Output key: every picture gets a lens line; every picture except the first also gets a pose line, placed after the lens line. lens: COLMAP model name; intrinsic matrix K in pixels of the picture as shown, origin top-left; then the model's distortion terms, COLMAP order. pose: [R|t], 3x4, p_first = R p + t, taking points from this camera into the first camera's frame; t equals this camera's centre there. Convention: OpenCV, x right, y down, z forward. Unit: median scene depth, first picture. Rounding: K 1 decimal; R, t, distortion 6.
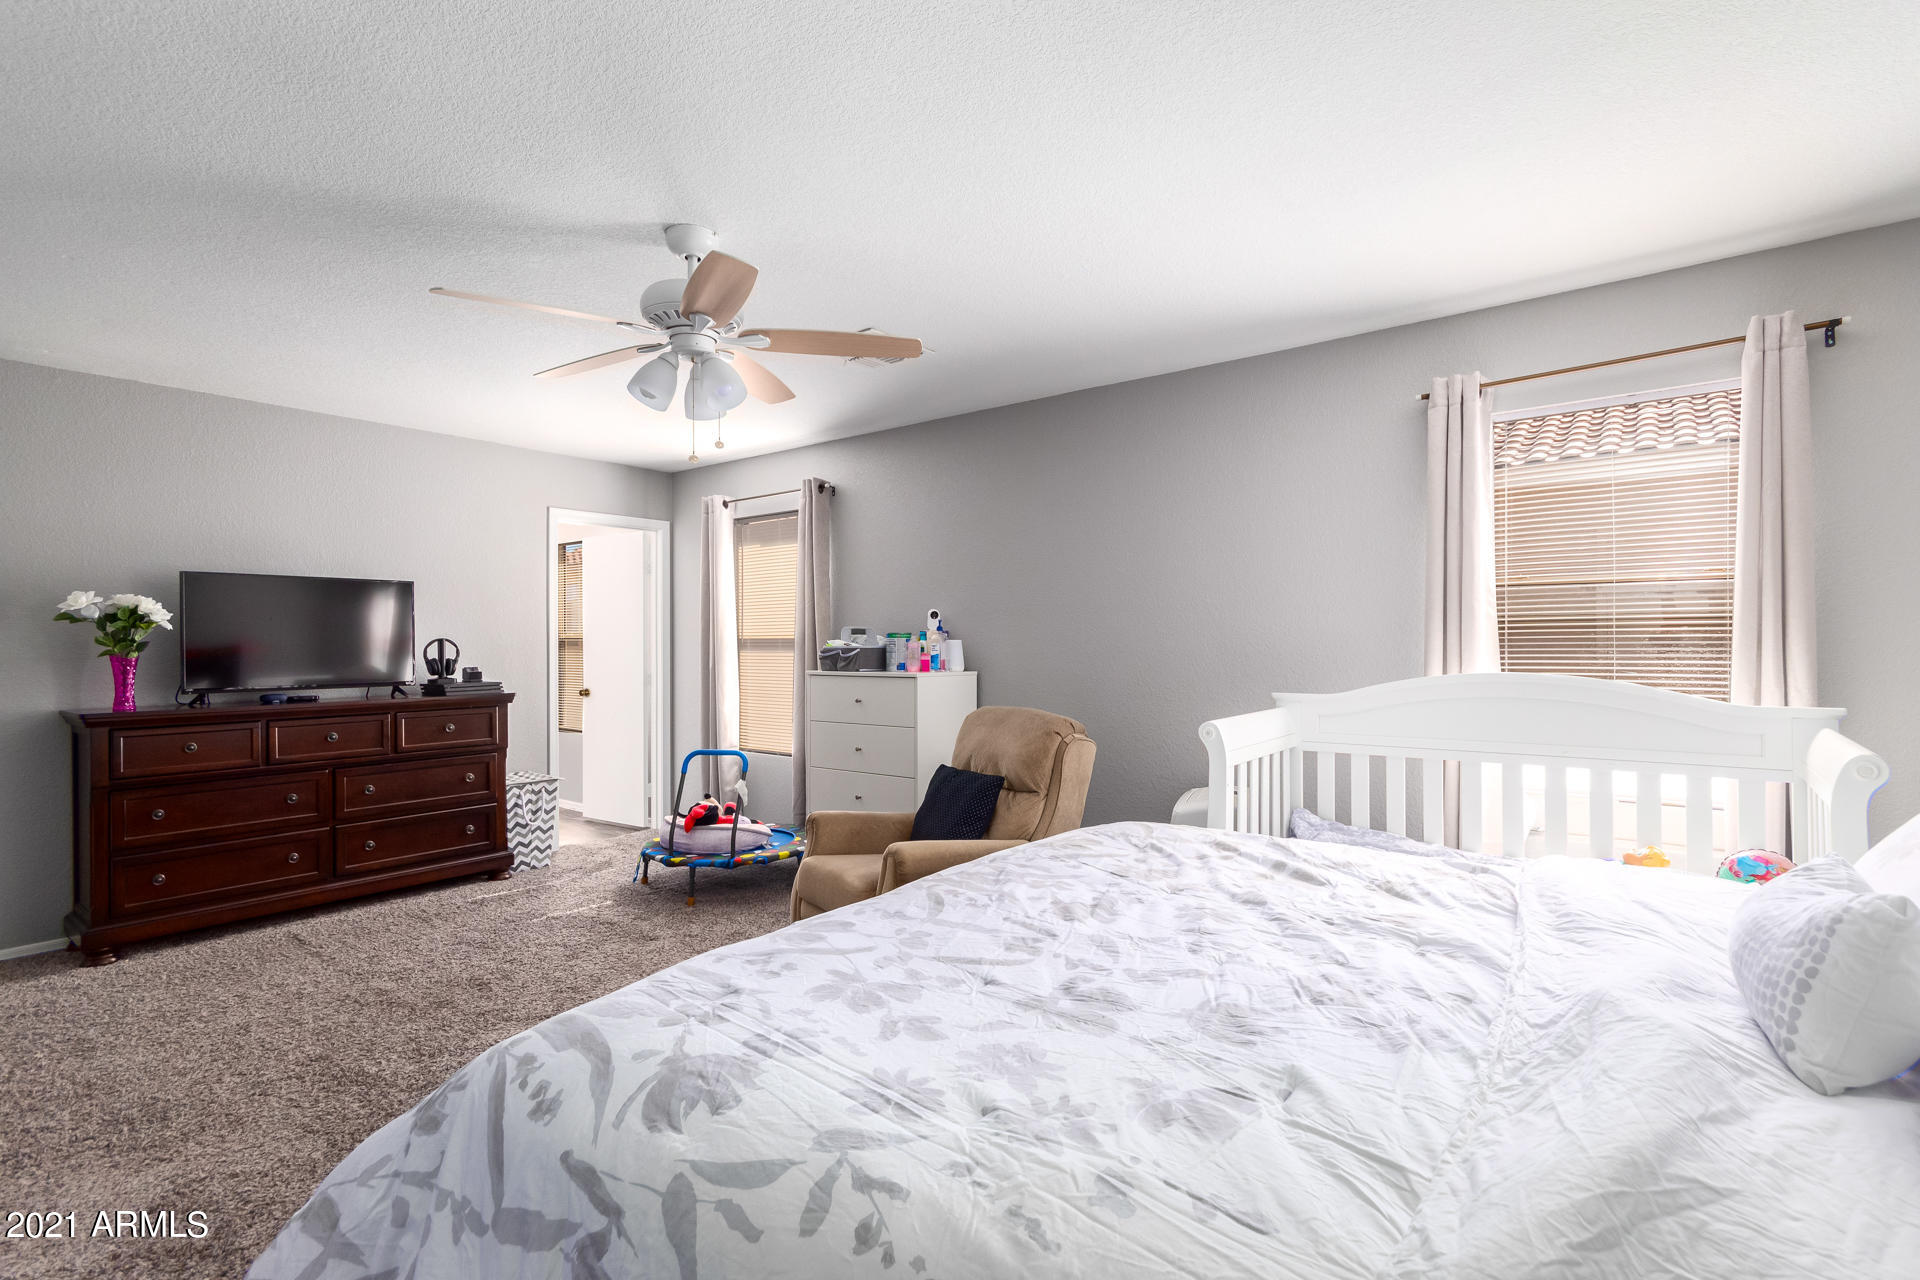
lens RADIAL K [[894.0, 0, 973.0], [0, 894.0, 640.9], [0, 0, 1]] dist [0.005126, 0.000405]
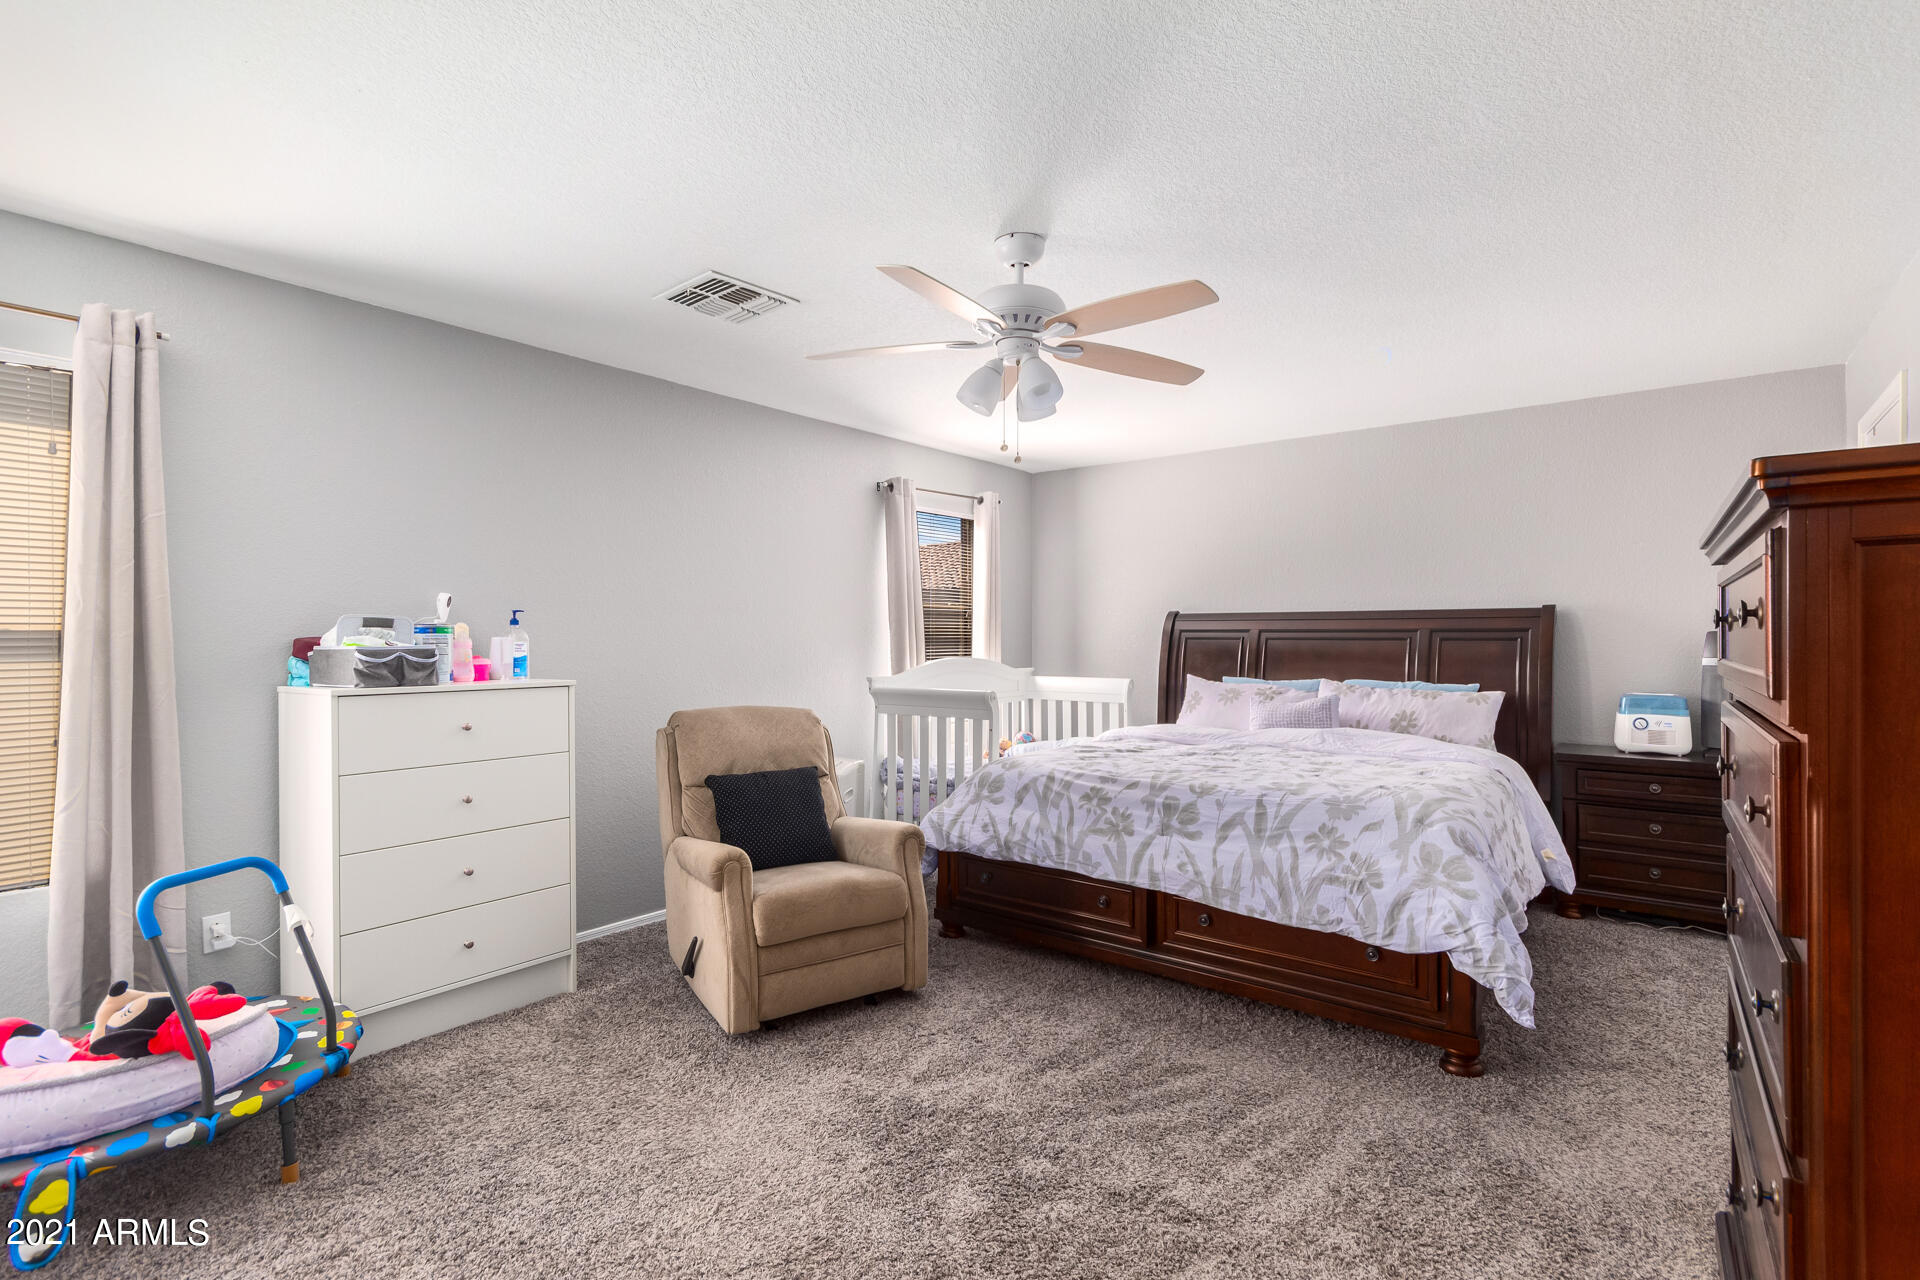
lens RADIAL K [[894.0, 0, 973.0], [0, 894.0, 640.9], [0, 0, 1]] dist [0.005126, 0.000405]
pose [[0.009244, 0.000992, 0.999957, -0.854517], [-0.001410, 0.999999, -0.000979, 0.002093], [-0.999956, -0.001401, 0.009246, 0.667025]]
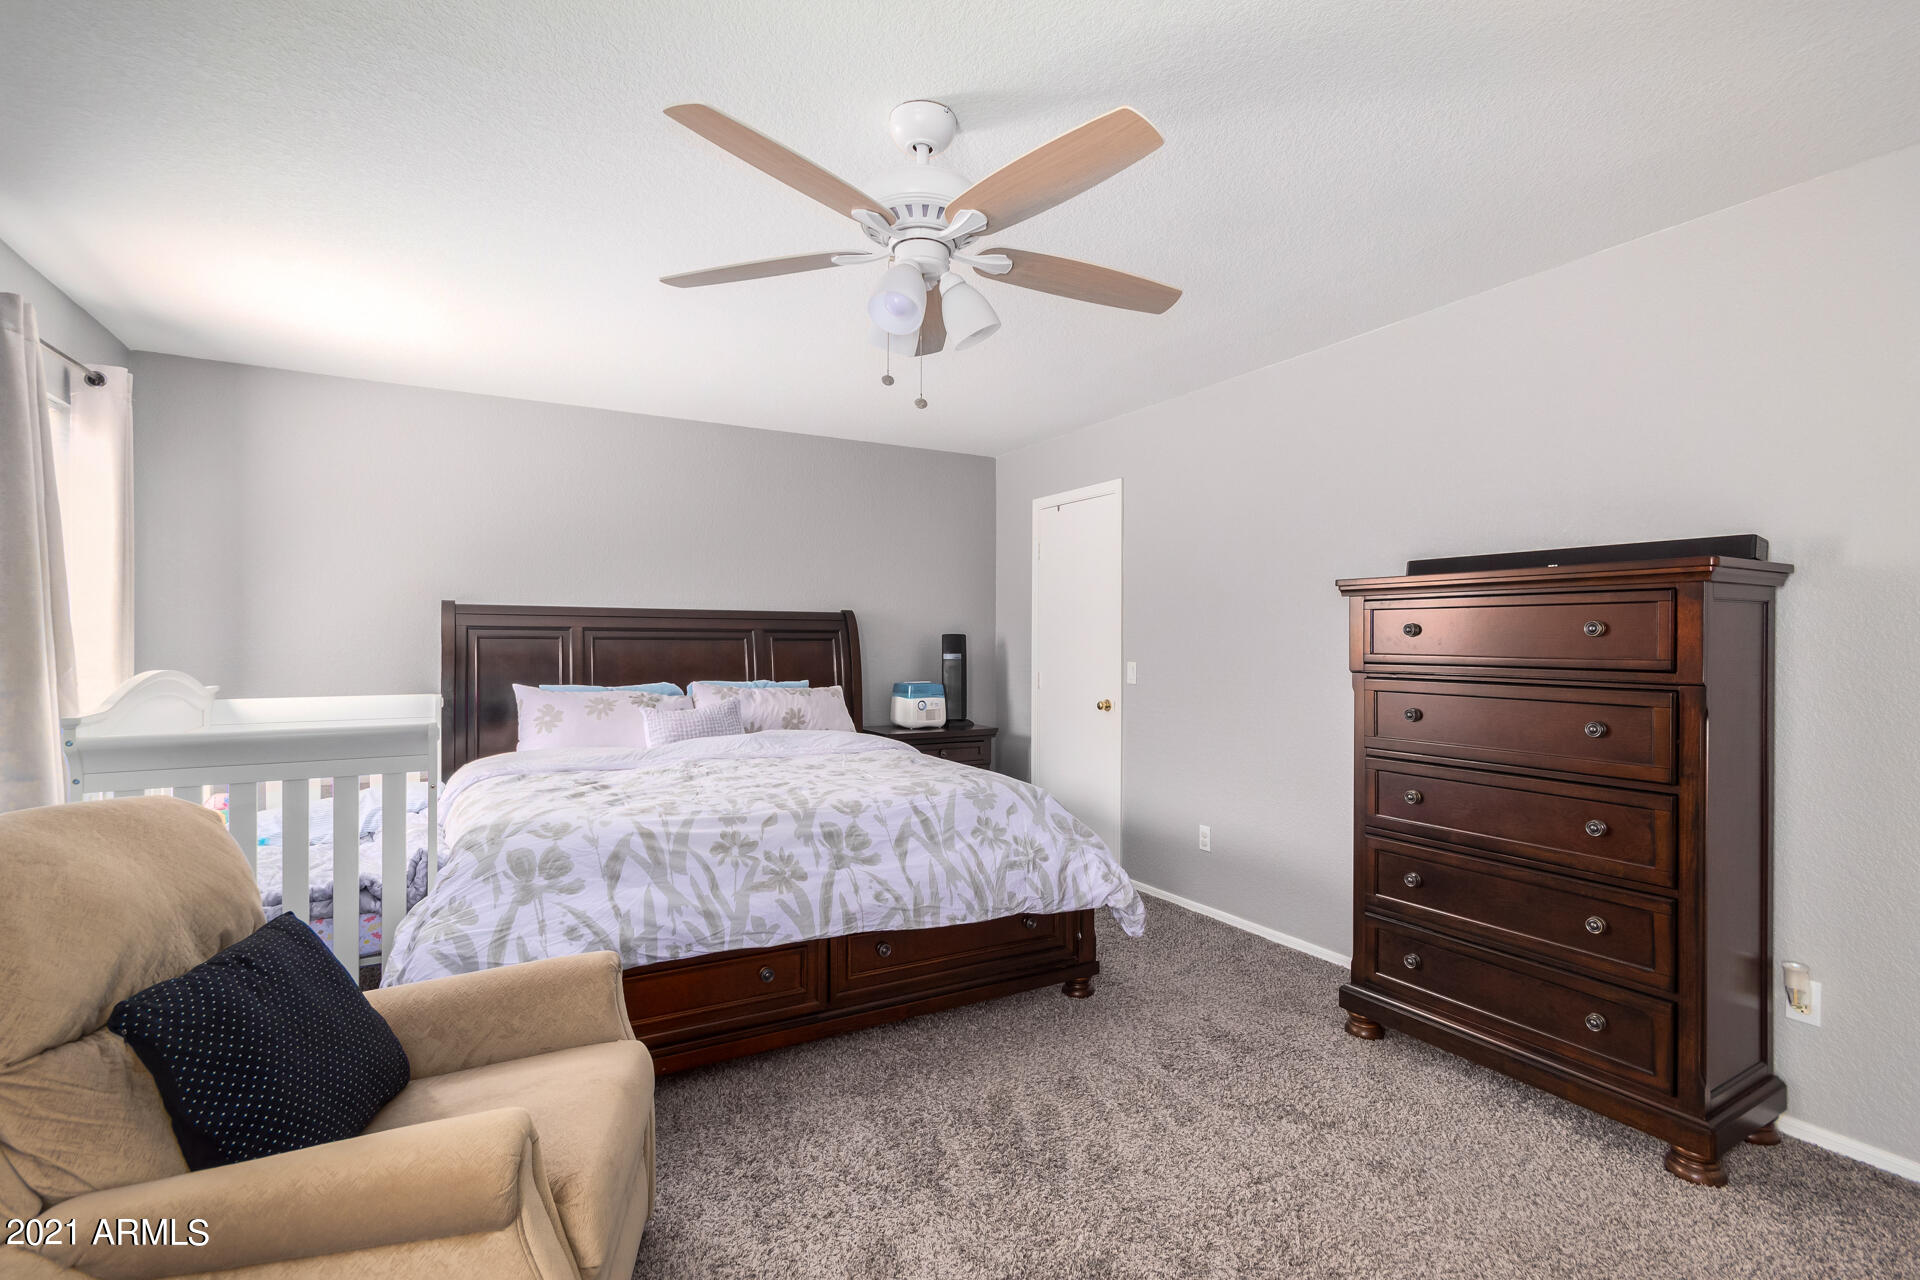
lens RADIAL K [[895.2, 0, 969.0], [0, 895.2, 640.2], [0, 0, 1]] dist [-0.013434, 0.032595]
pose [[-0.917308, 0.000828, 0.398178, -0.409114], [-0.000050, 0.999998, -0.002195, 0.001563], [-0.398179, -0.002033, -0.917305, 1.098992]]
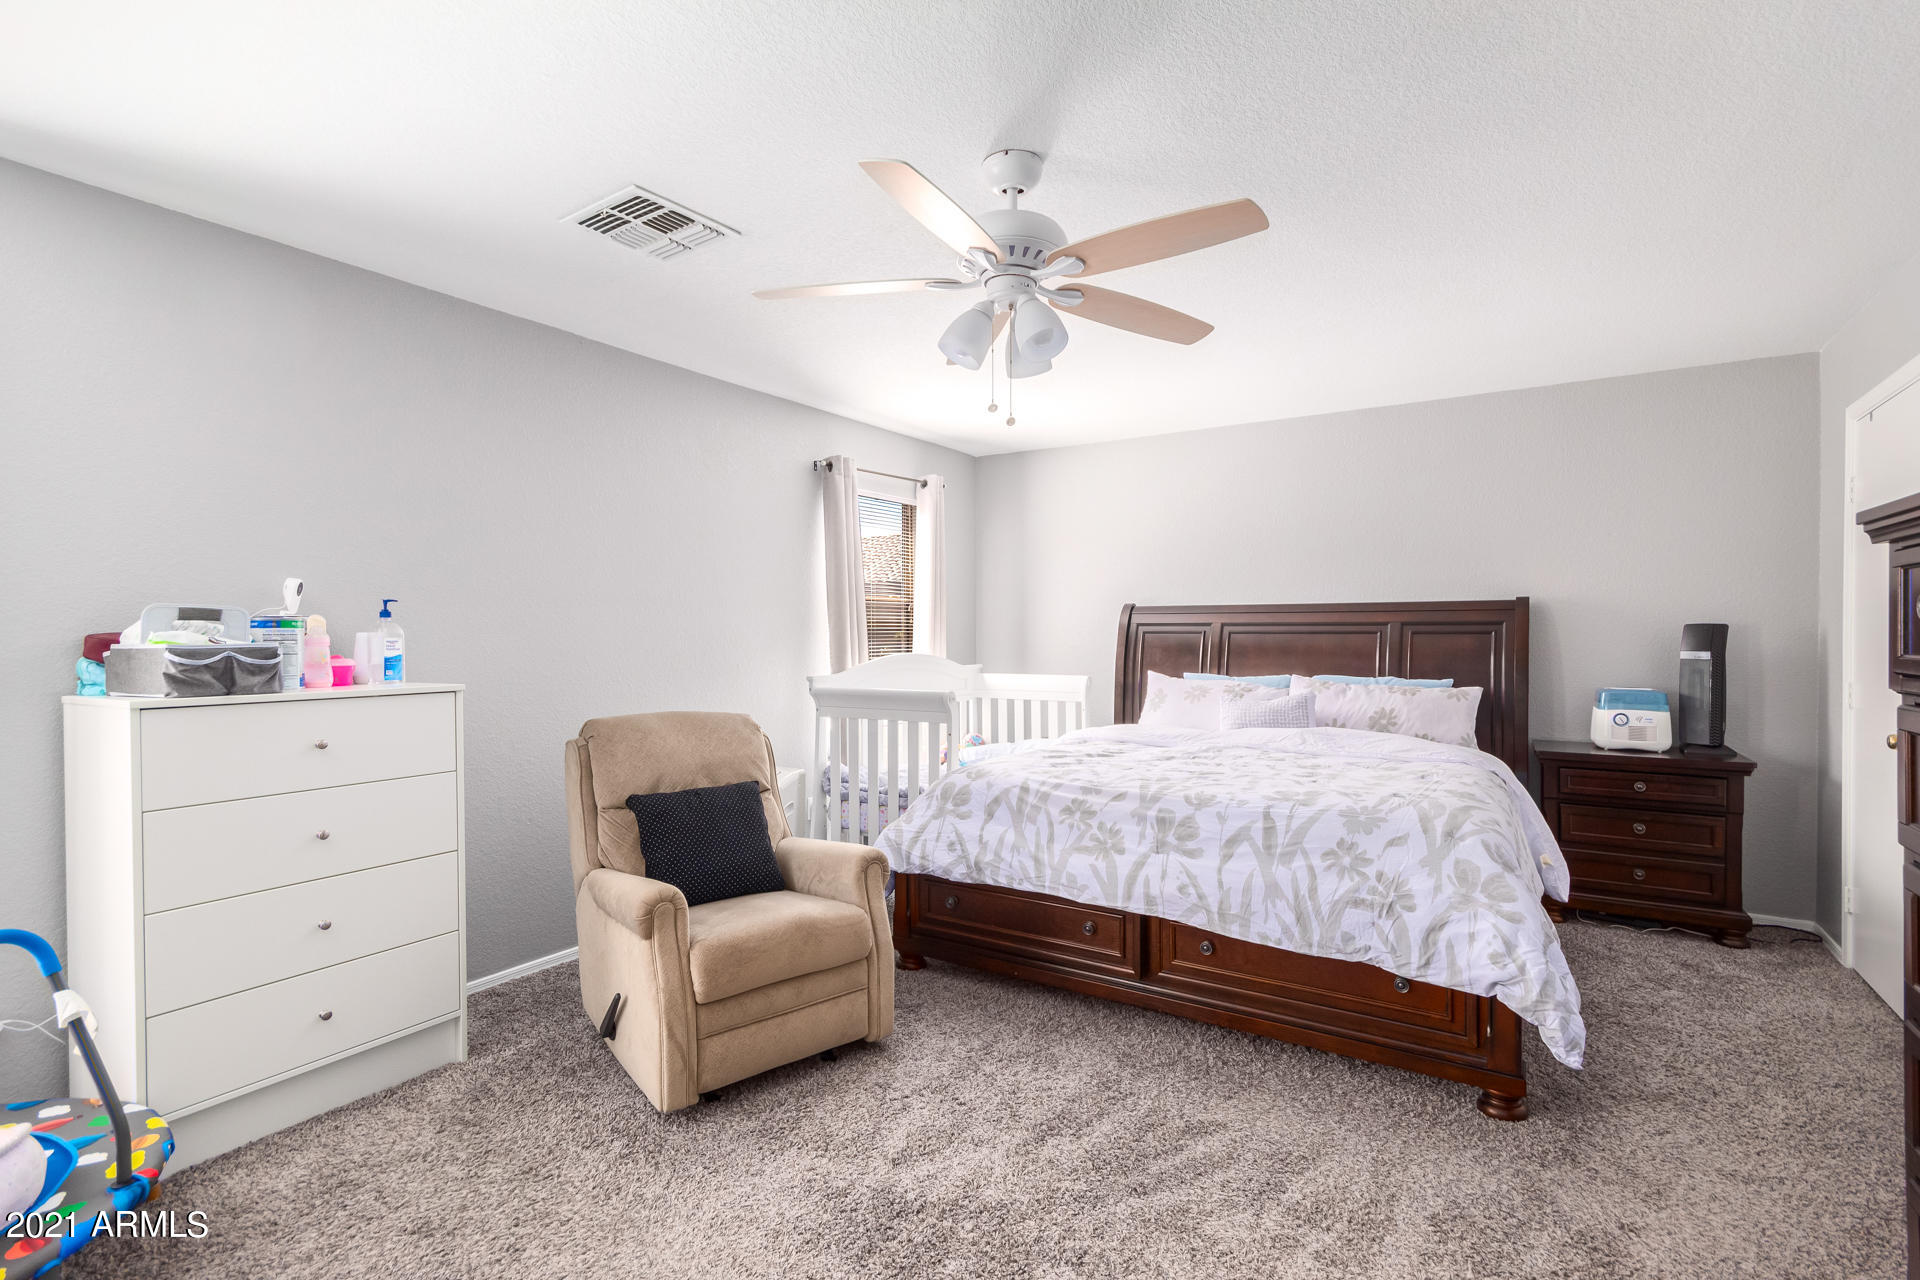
lens RADIAL K [[894.0, 0, 973.0], [0, 894.0, 640.9], [0, 0, 1]] dist [0.005126, 0.000405]
pose [[-0.087041, -0.004667, 0.996194, -0.747206], [0.001192, 0.999988, 0.004789, 0.002173], [-0.996204, 0.001604, -0.087035, 0.713791]]
